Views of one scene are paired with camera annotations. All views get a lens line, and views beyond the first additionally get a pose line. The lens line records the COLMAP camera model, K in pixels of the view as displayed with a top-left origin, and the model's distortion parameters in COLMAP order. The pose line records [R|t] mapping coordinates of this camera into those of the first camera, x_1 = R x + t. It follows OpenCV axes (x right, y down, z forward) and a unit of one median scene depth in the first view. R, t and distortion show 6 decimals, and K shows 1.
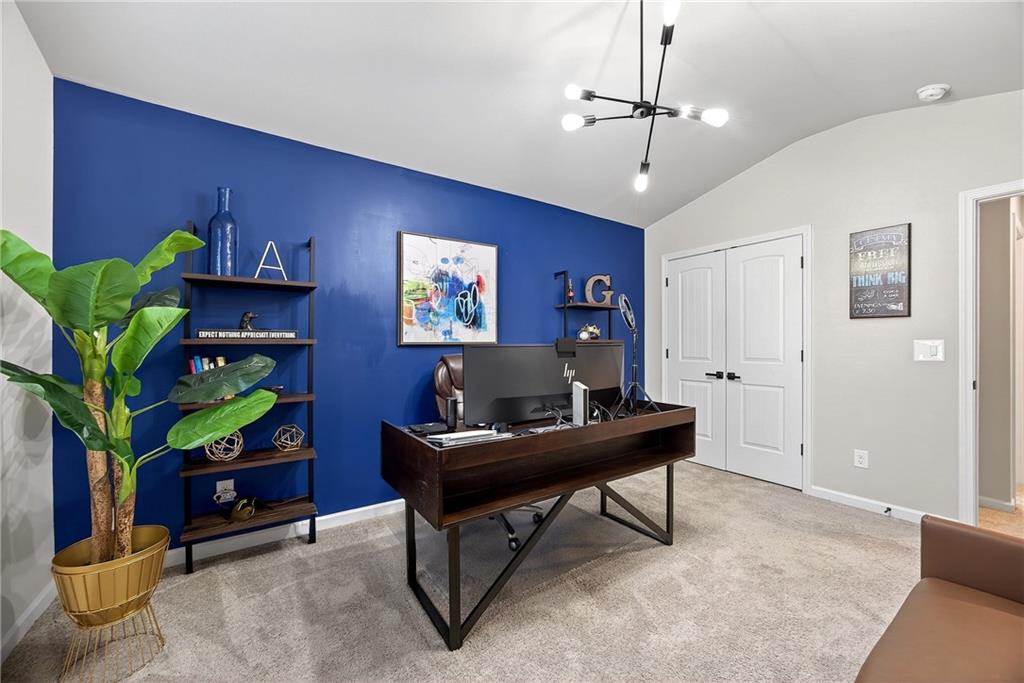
lens RADIAL K [[396.4, 0, 511.8], [0, 396.4, 347.5], [0, 0, 1]] dist [-0.016468, 0.003422]
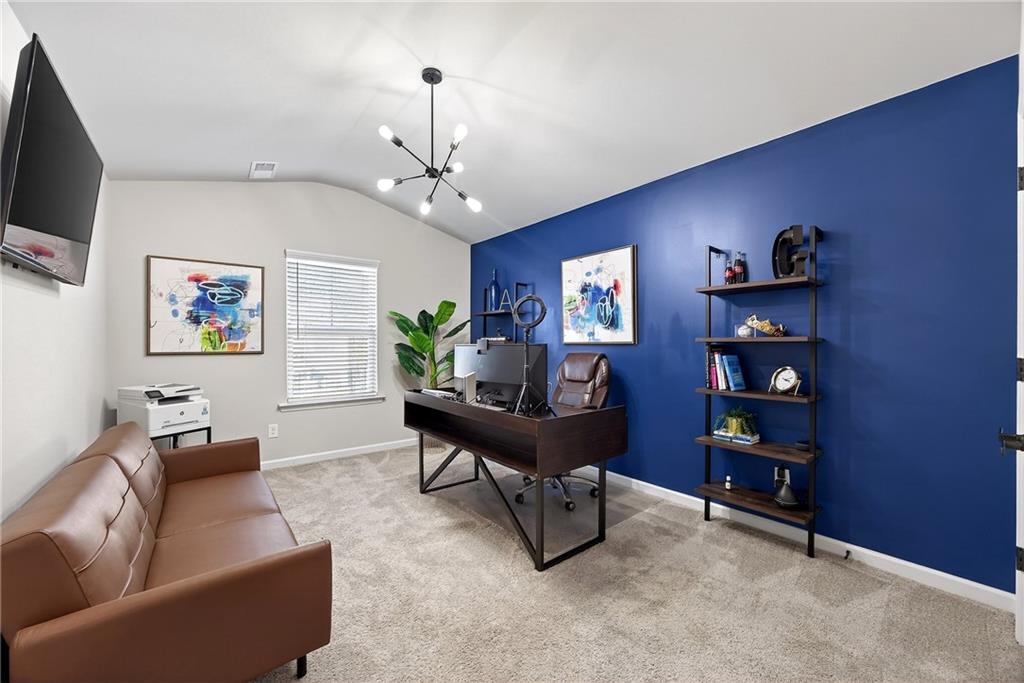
lens RADIAL K [[396.4, 0, 510.6], [0, 396.4, 339.4], [0, 0, 1]] dist [-0.016468, 0.003422]
pose [[0.084722, -0.004131, -0.996396, 0.978599], [-0.001996, 0.999989, -0.004315, -0.015976], [0.996403, 0.002355, 0.084713, 0.647273]]
